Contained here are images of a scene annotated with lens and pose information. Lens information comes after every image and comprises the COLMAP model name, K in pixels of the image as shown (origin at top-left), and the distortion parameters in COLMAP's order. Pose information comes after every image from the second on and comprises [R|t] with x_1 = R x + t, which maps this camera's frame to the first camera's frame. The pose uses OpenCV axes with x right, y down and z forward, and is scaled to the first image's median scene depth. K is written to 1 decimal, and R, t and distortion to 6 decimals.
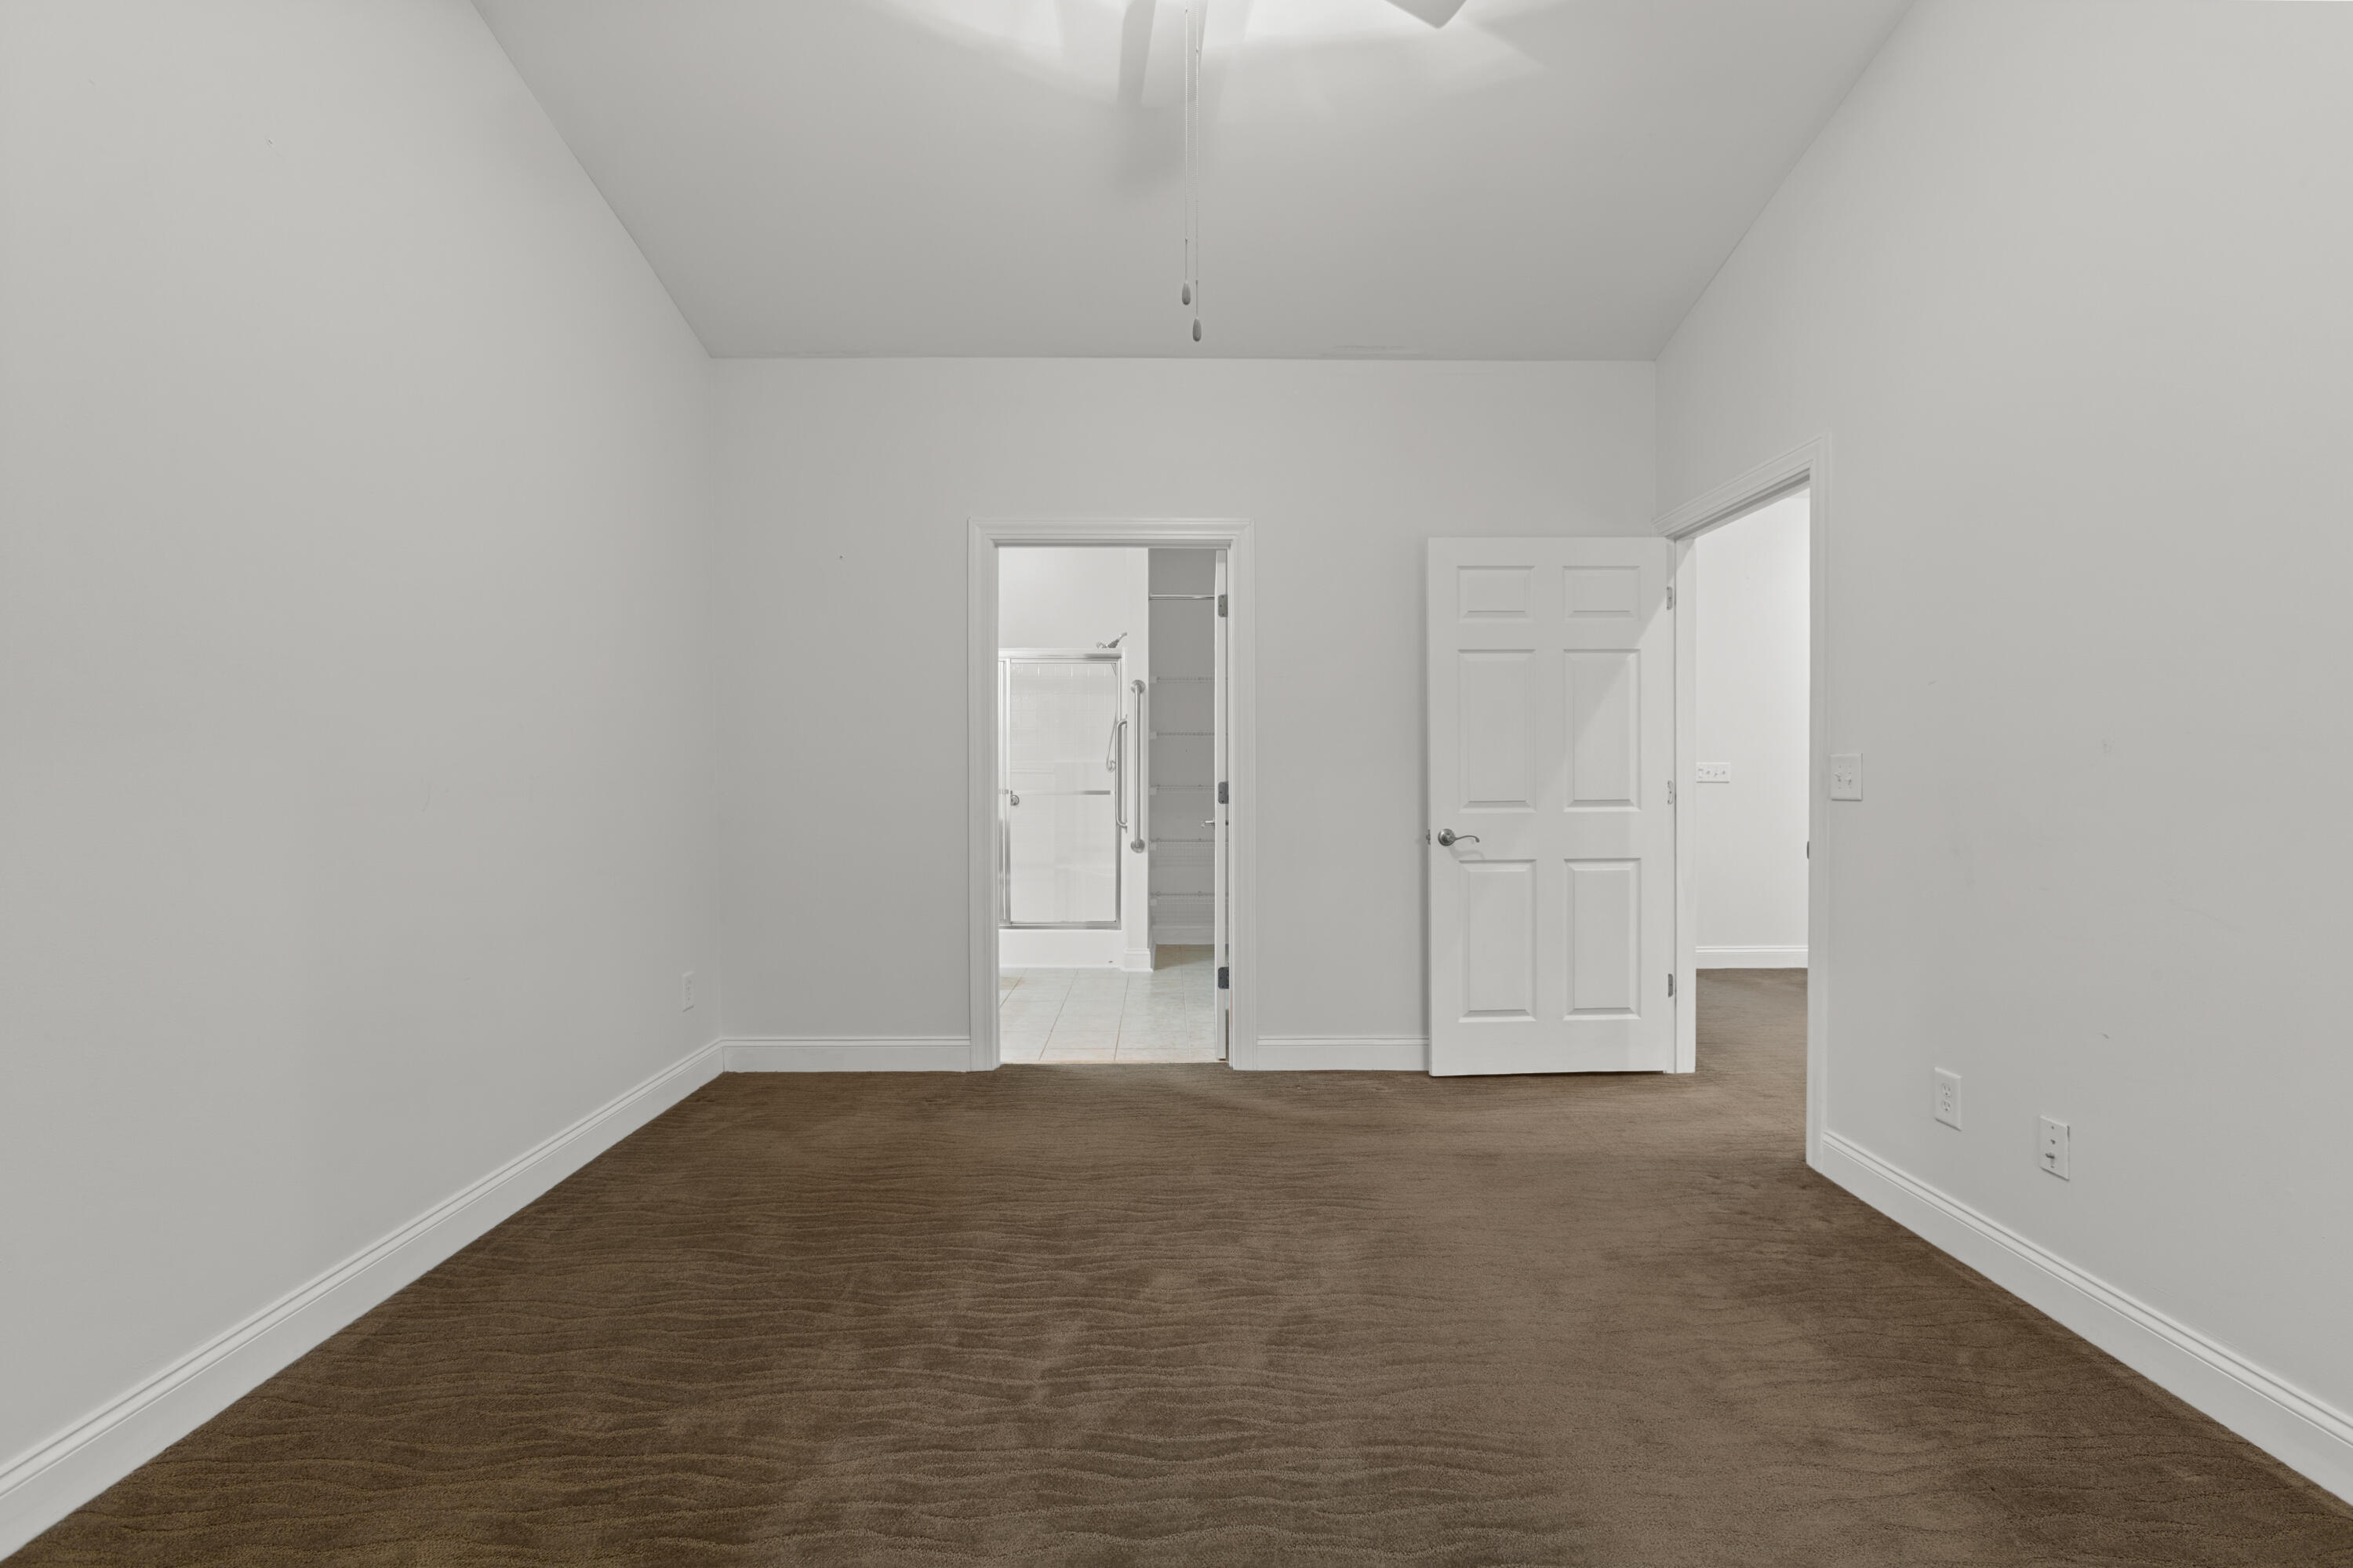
lens RADIAL K [[1030.9, 0, 1176.5], [0, 1030.9, 784.0], [0, 0, 1]] dist [0.002779, 0.000723]
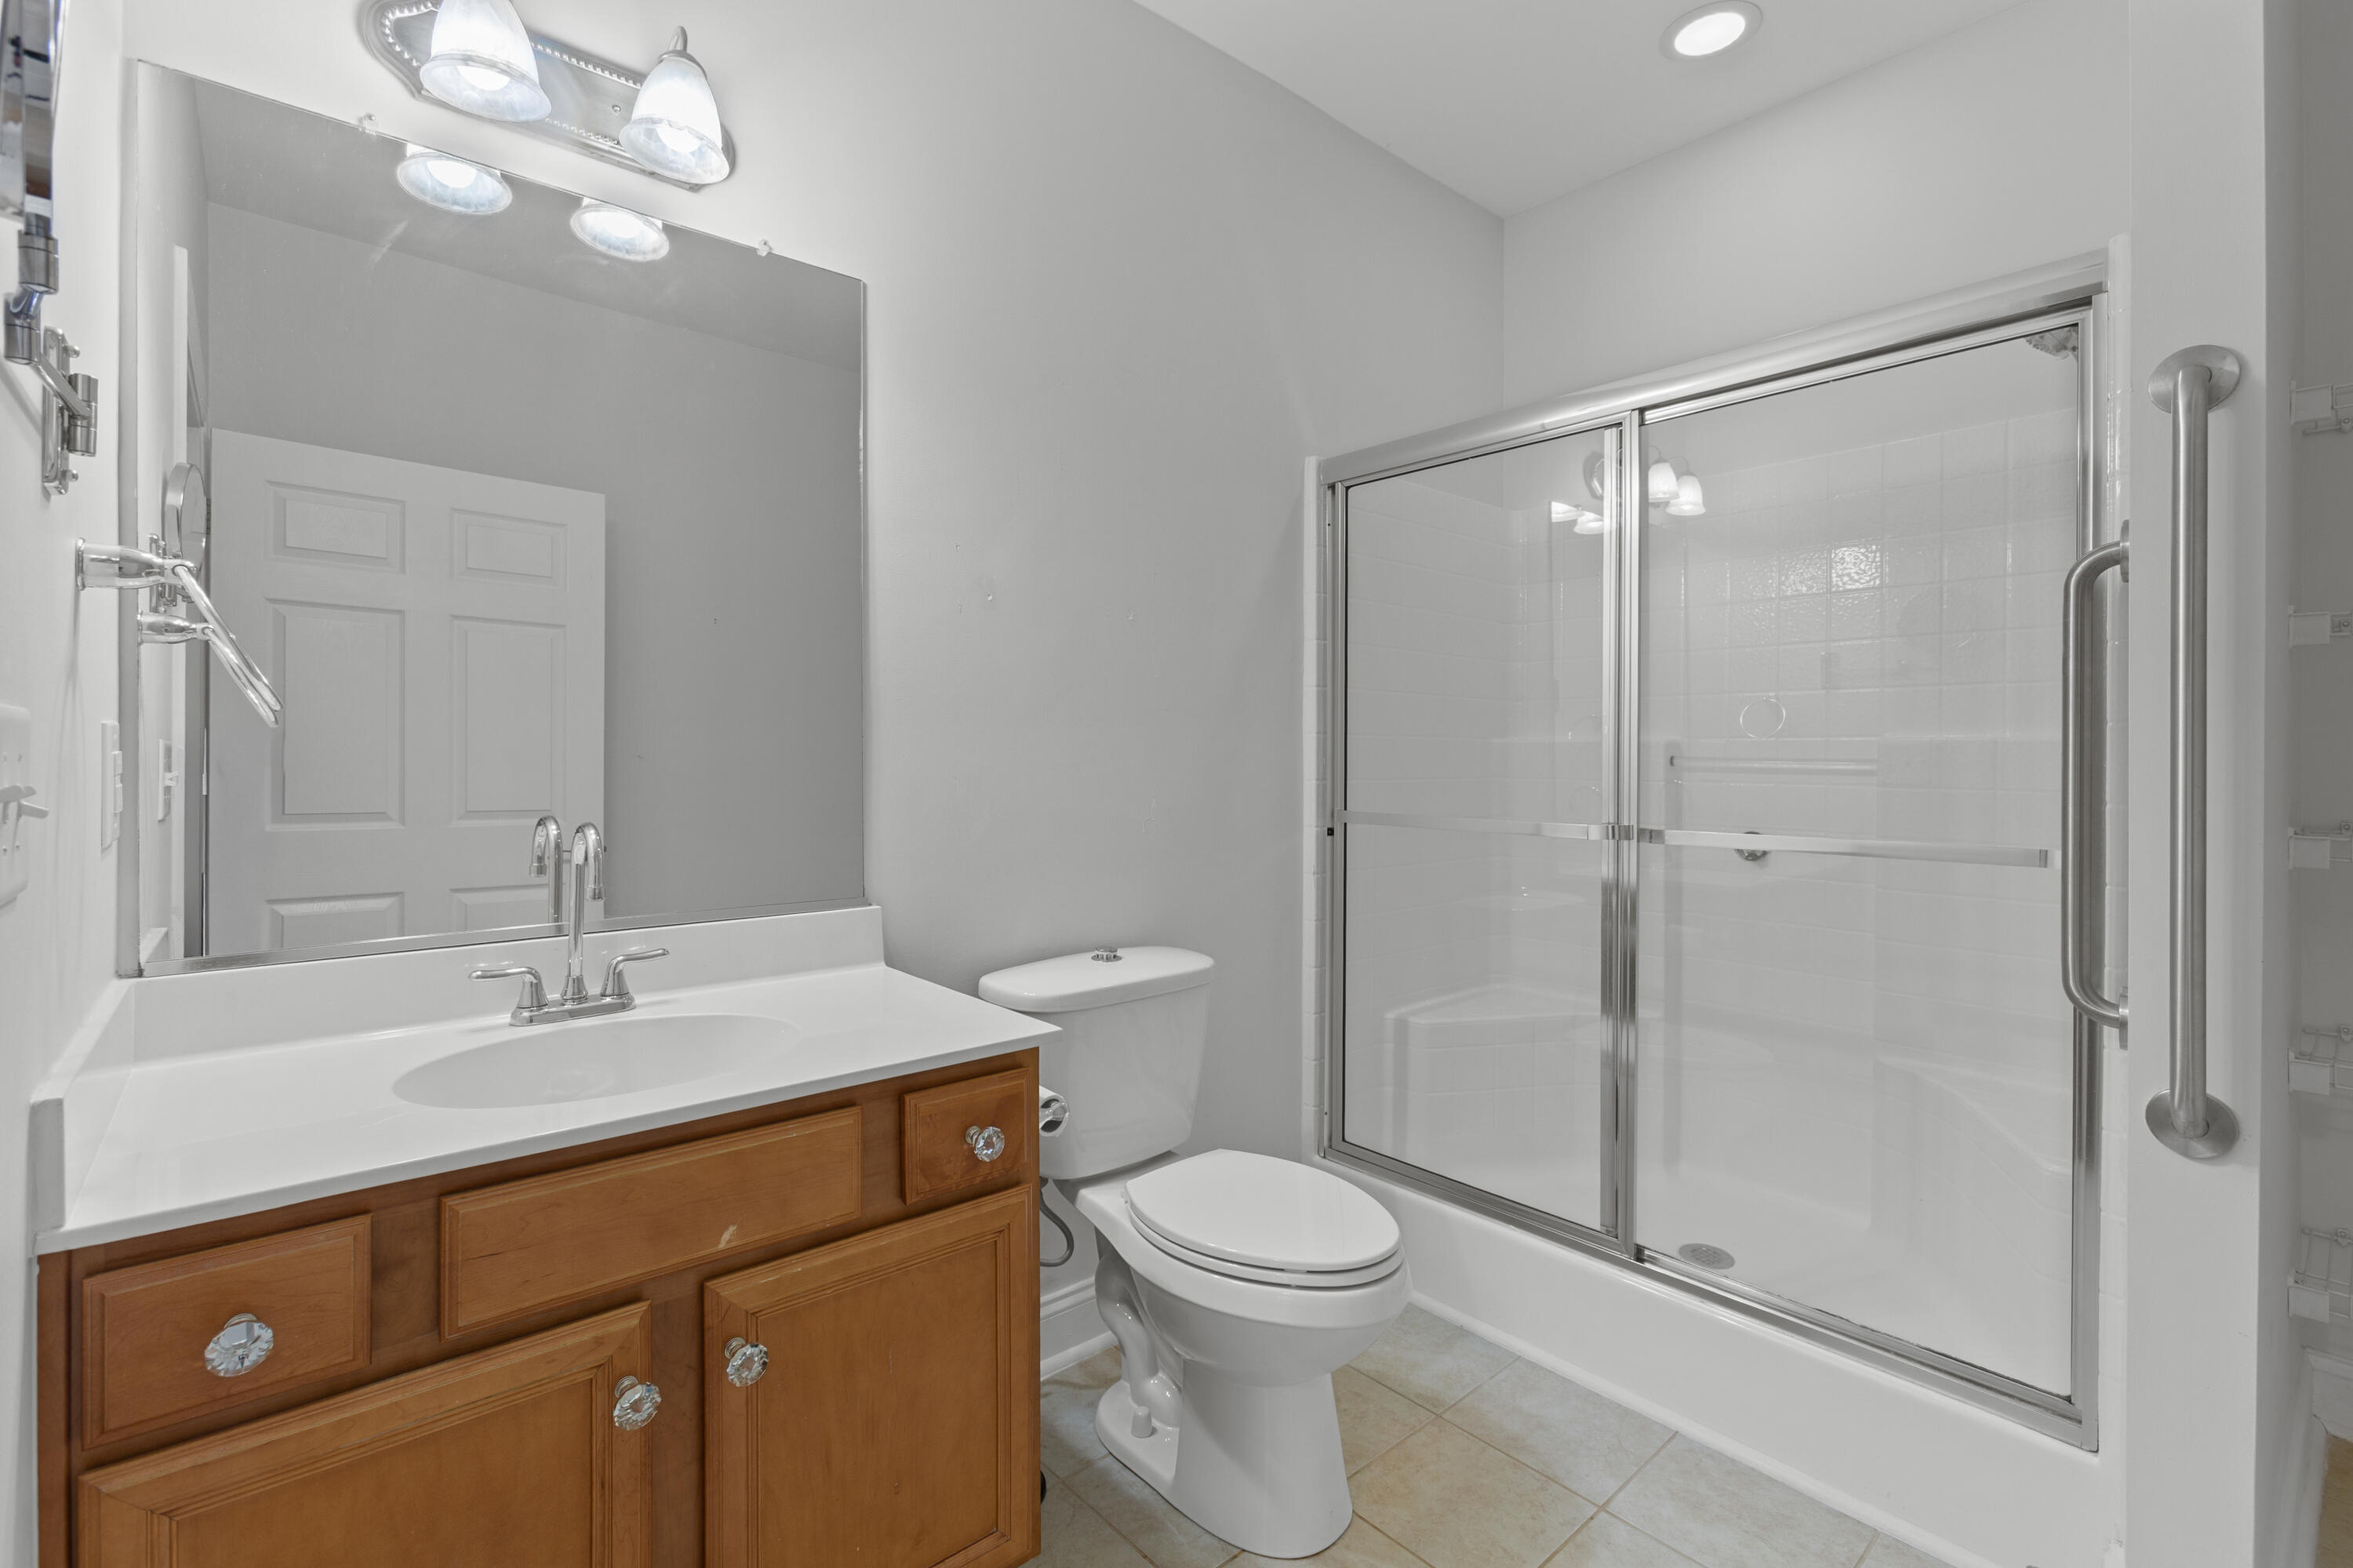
lens RADIAL K [[1030.9, 0, 1176.5], [0, 1030.9, 784.0], [0, 0, 1]] dist [0.002779, 0.000723]
pose [[0.658091, 0.000735, -0.752938, -0.014583], [-0.006422, 0.999969, -0.004636, -0.008242], [0.752911, 0.007887, 0.658075, 0.688166]]
